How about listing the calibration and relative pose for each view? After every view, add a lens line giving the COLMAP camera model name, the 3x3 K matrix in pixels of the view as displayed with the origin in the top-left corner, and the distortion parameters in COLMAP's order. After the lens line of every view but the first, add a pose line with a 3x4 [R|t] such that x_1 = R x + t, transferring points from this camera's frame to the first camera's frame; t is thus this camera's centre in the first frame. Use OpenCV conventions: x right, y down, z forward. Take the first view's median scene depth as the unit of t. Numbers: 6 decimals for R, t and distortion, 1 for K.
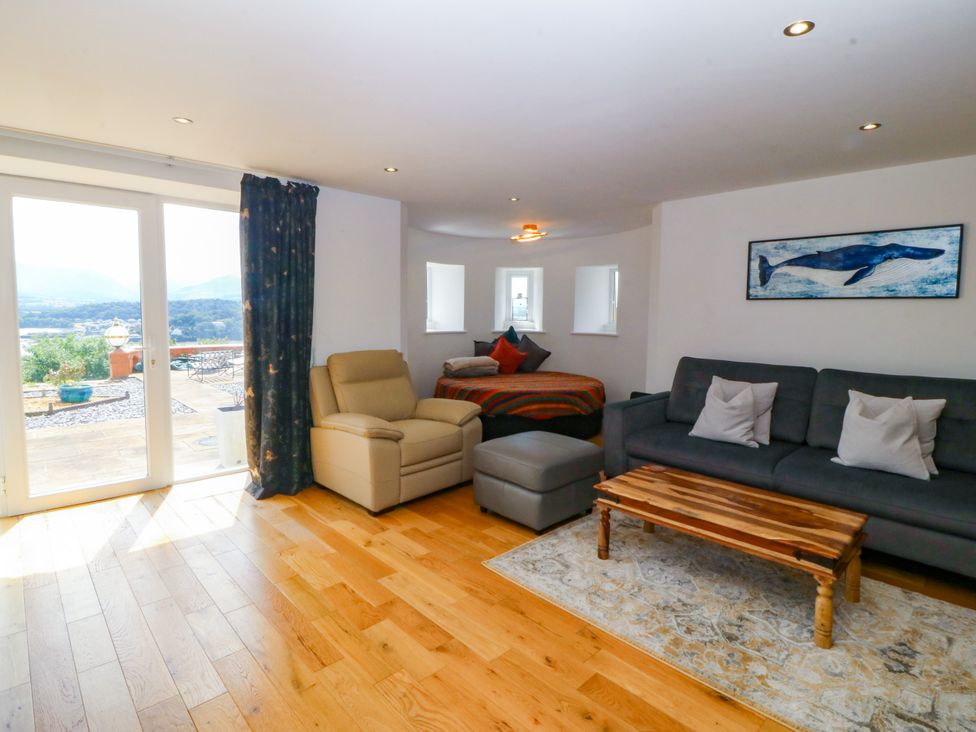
lens RADIAL K [[511.4, 0, 489.2], [0, 511.4, 355.4], [0, 0, 1]] dist [0.001876, -0.012797]
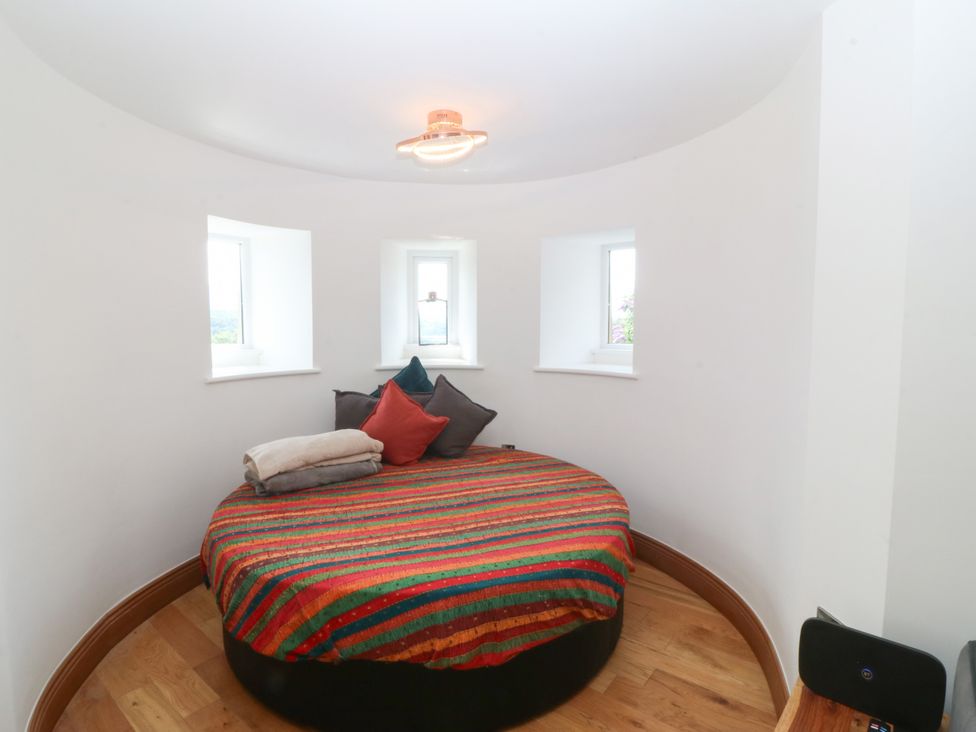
lens RADIAL K [[511.4, 0, 486.9], [0, 511.4, 360.3], [0, 0, 1]] dist [0.001876, -0.012797]
pose [[0.991096, -0.018721, 0.131830, 0.082958], [0.019854, 0.999776, -0.007287, -0.086195], [-0.131664, 0.009840, 0.991246, 0.882079]]
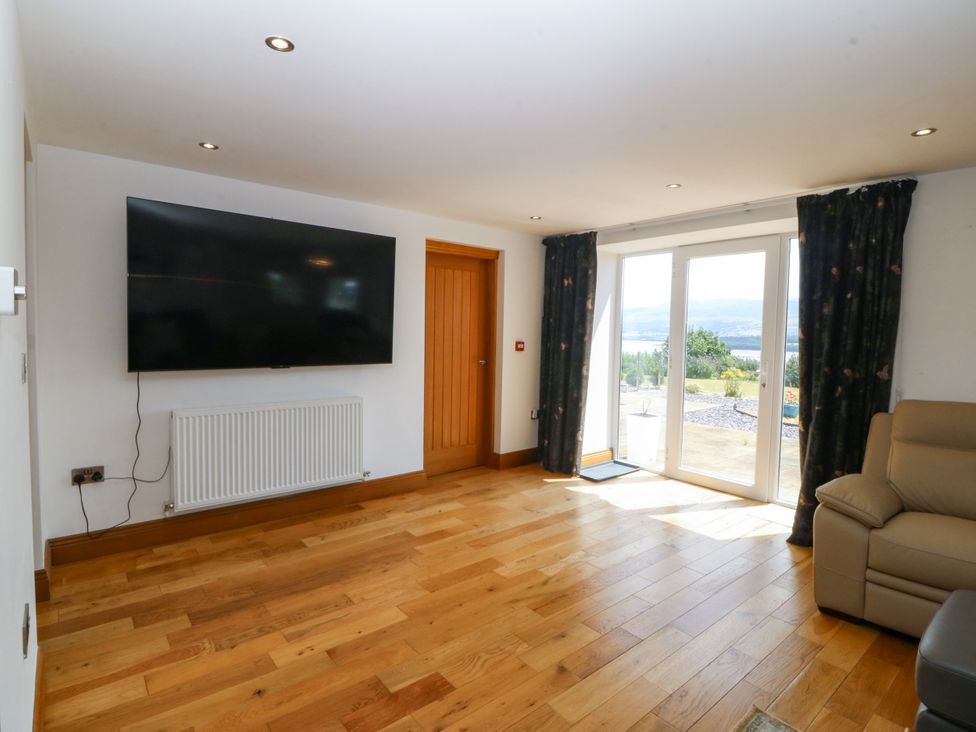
lens RADIAL K [[511.4, 0, 484.3], [0, 511.4, 354.7], [0, 0, 1]] dist [0.001876, -0.012797]
pose [[-0.073493, 0.035253, -0.996672, 0.471897], [-0.104132, 0.993641, 0.042825, -0.035677], [0.991844, 0.106933, -0.069354, 0.449049]]
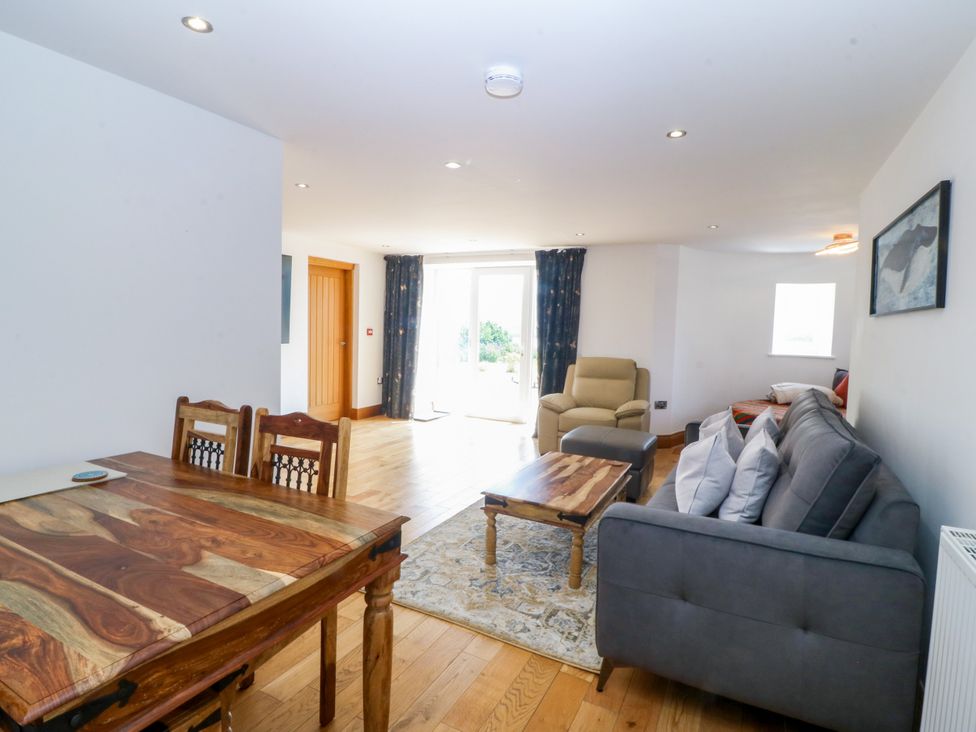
lens RADIAL K [[511.4, 0, 489.4], [0, 511.4, 355.2], [0, 0, 1]] dist [0.001876, -0.012797]
pose [[0.322396, 0.055029, -0.945004, 1.041195], [-0.104794, 0.994247, 0.022145, -0.013744], [0.940786, 0.091891, 0.326308, 0.260249]]
